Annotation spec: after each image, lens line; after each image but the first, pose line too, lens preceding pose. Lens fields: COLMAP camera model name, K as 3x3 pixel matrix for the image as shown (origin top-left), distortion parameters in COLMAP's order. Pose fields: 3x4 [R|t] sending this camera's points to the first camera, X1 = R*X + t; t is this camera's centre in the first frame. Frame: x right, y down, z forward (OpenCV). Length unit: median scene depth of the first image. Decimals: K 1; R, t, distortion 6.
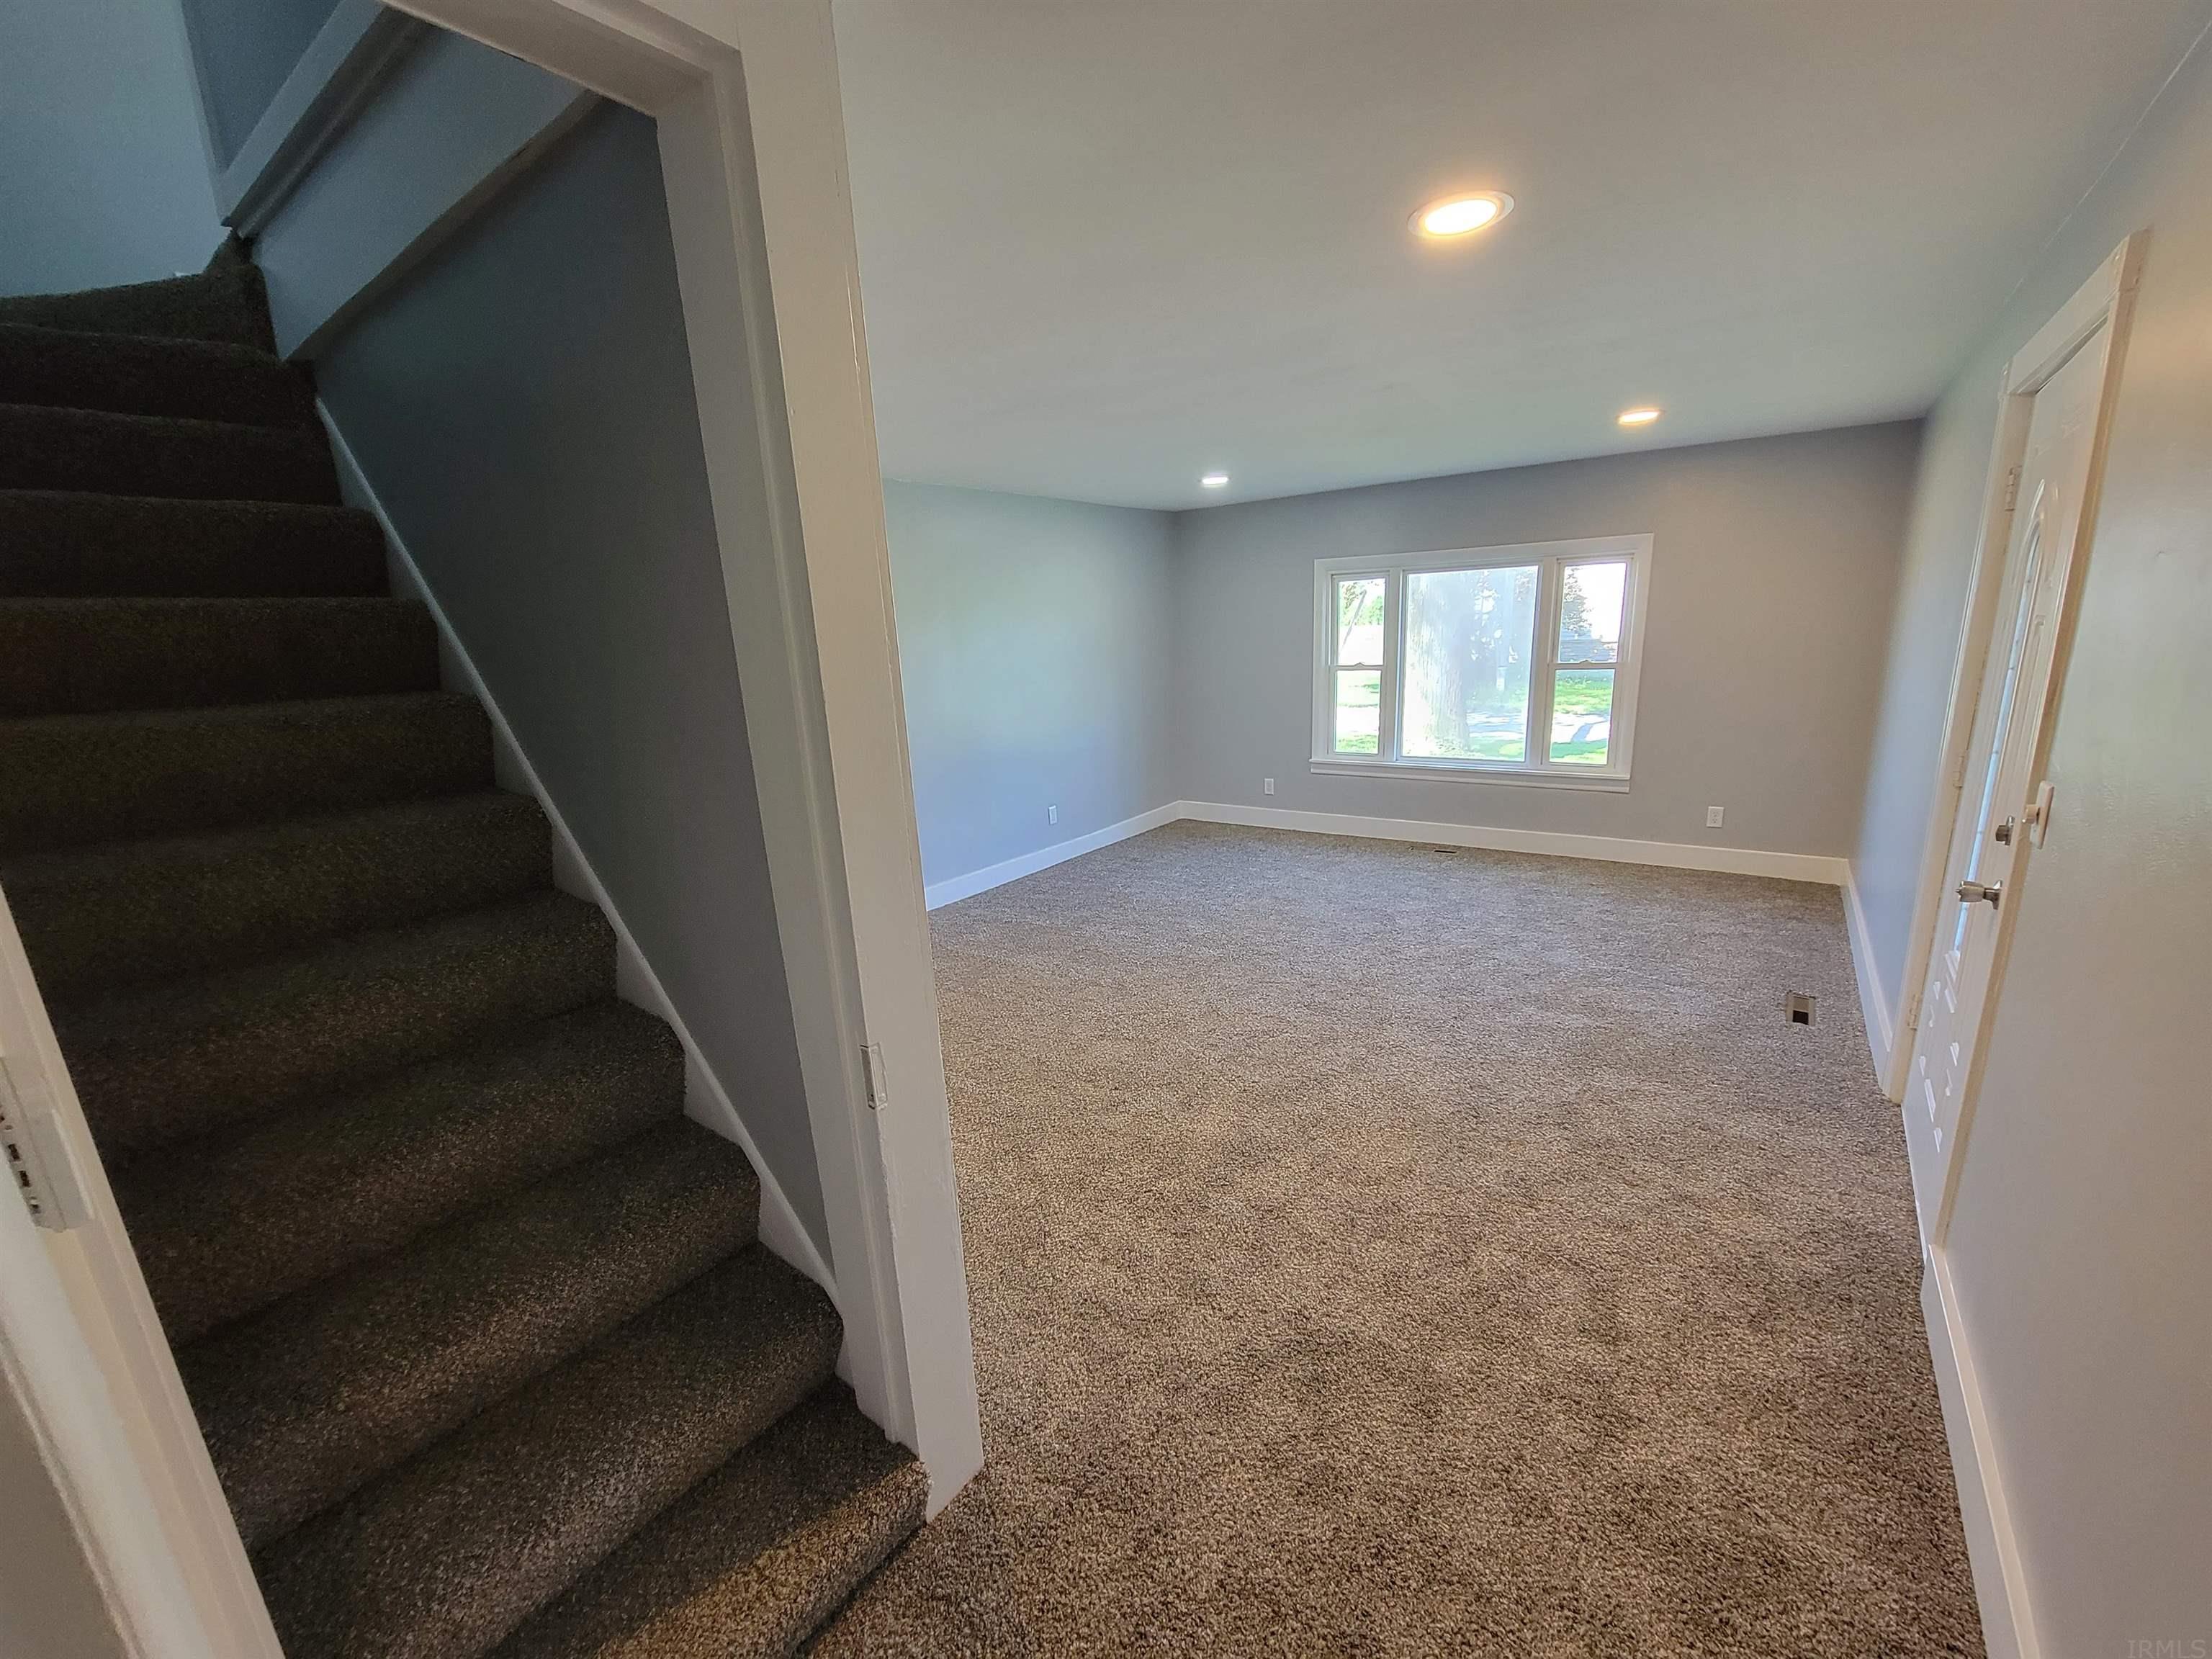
lens RADIAL K [[901.0, 0, 1107.9], [0, 901.0, 847.7], [0, 0, 1]] dist [-0.002405, -0.000076]
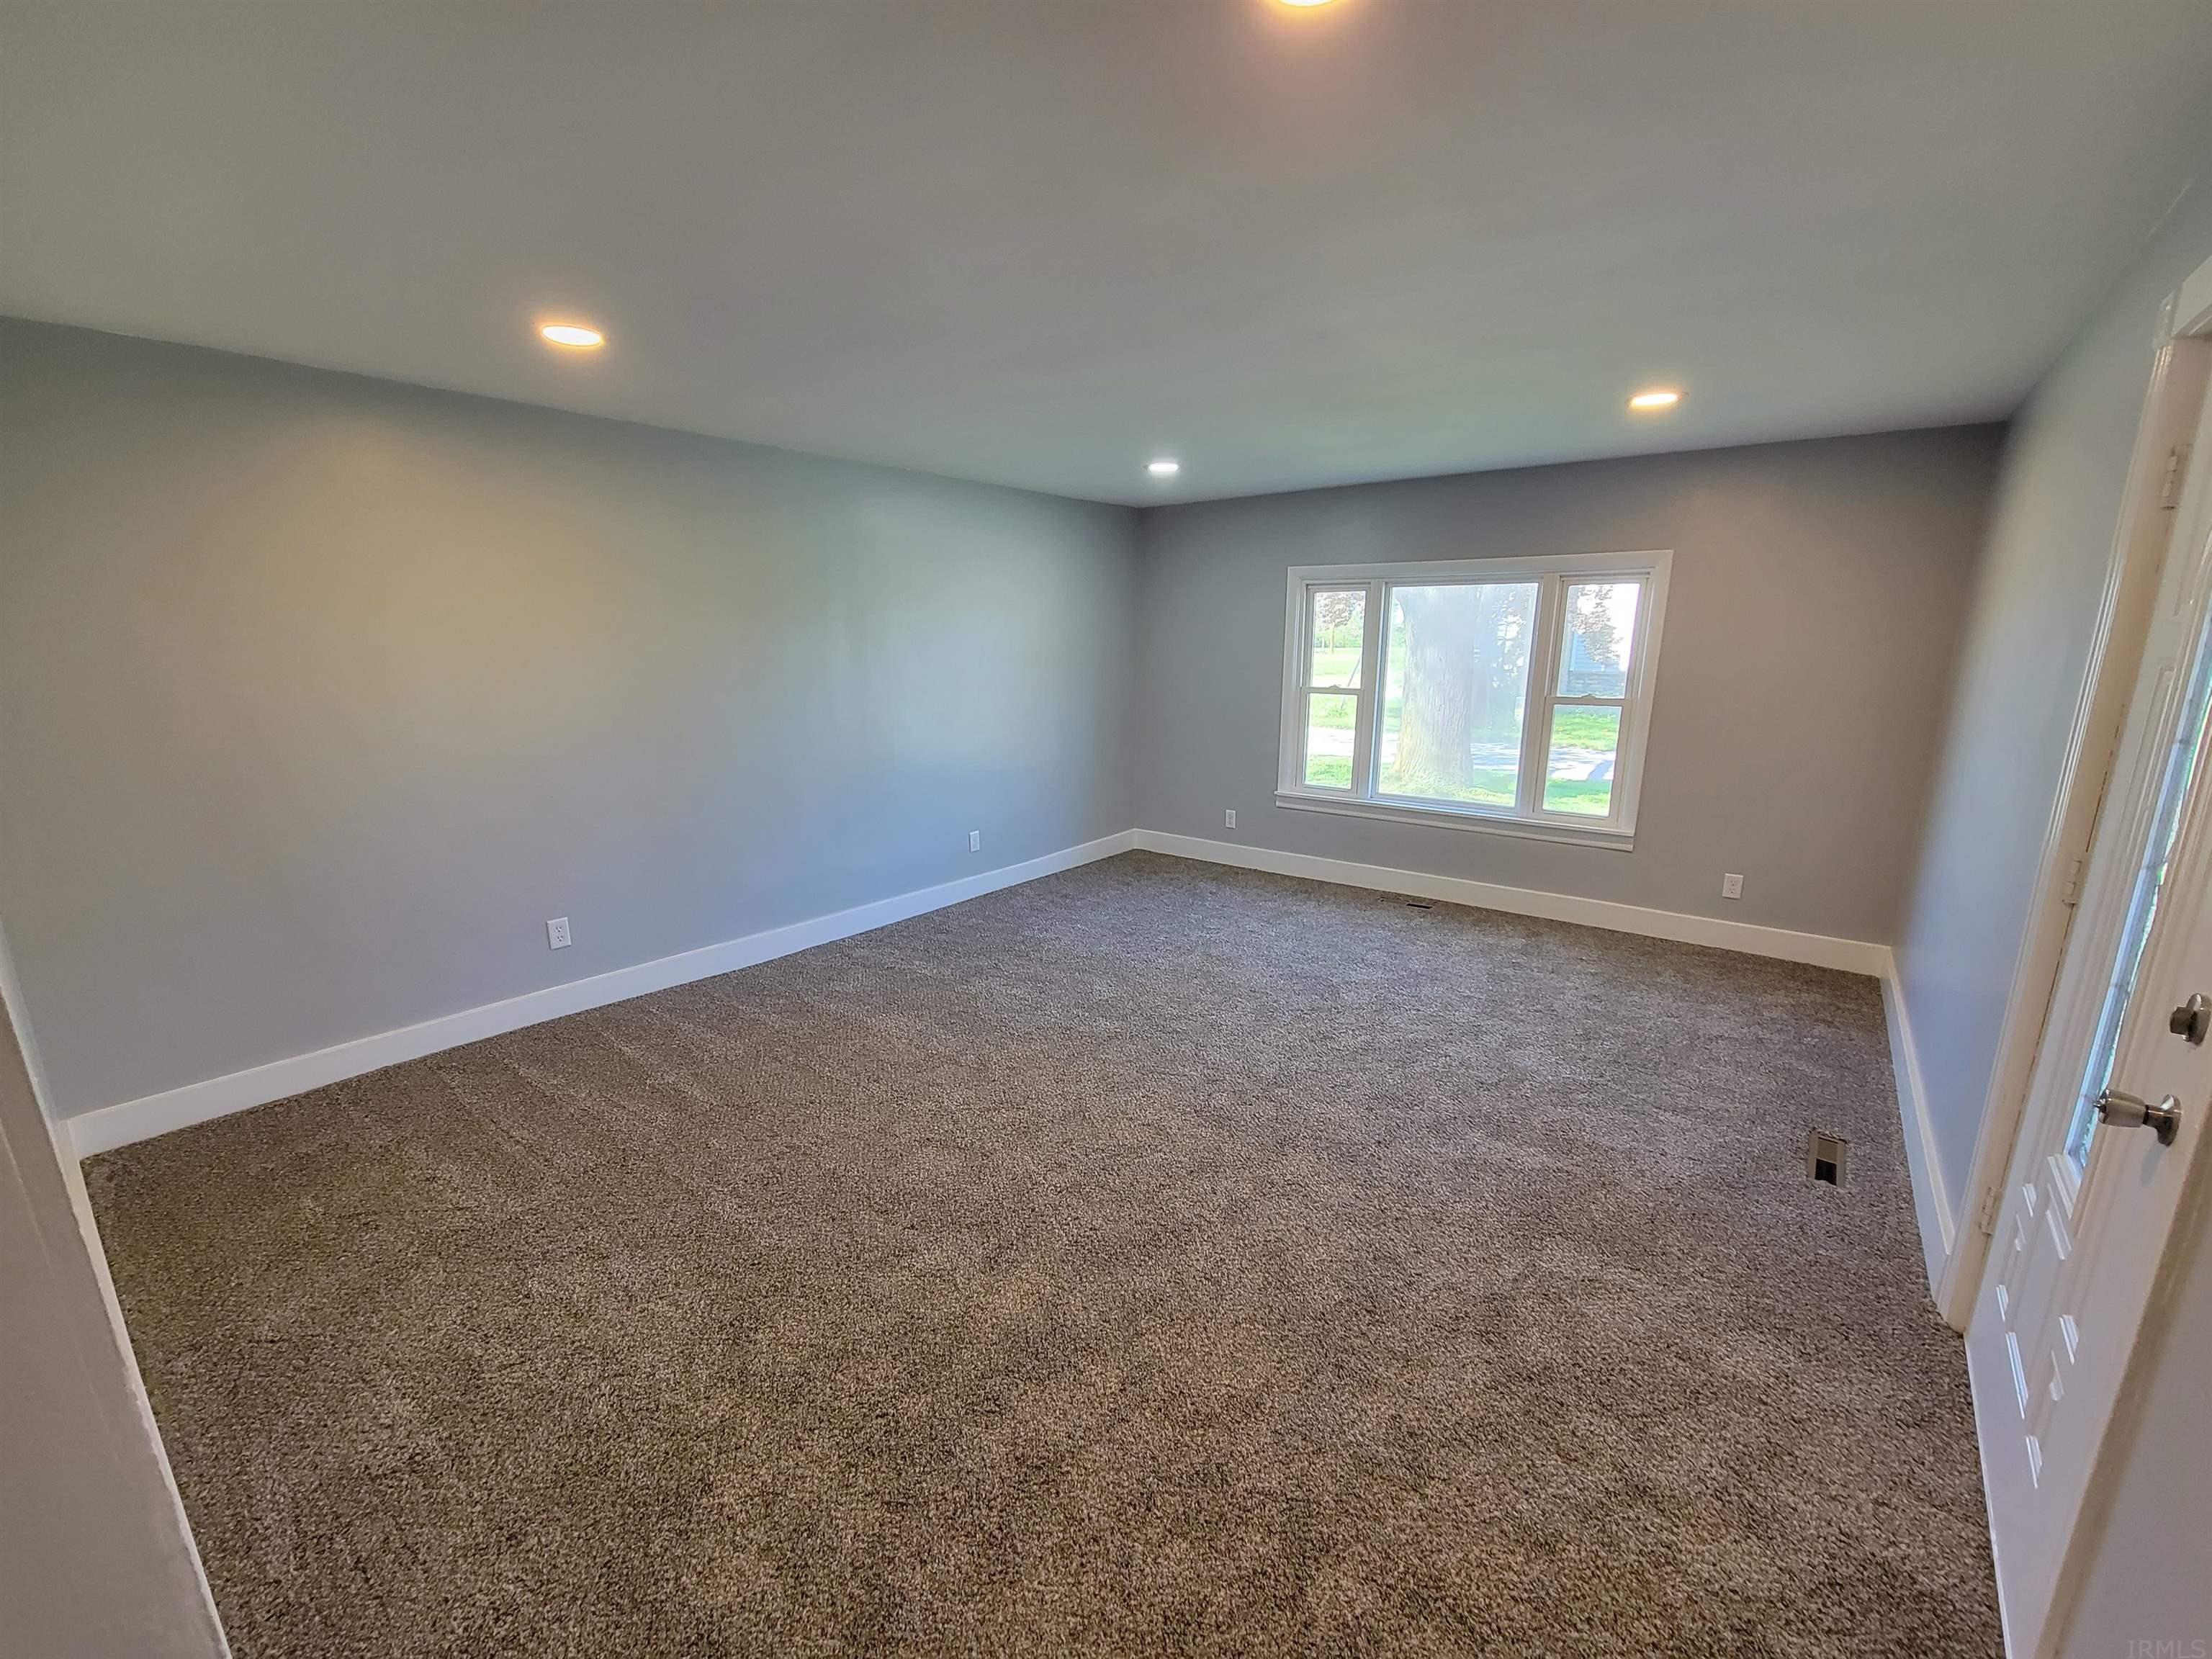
lens RADIAL K [[901.0, 0, 1107.9], [0, 901.0, 847.7], [0, 0, 1]] dist [-0.002405, -0.000076]
pose [[0.998504, 0.050012, -0.022111, 0.114517], [-0.050248, 0.998684, -0.010268, -0.035445], [0.021568, 0.011364, 0.999703, 0.153750]]
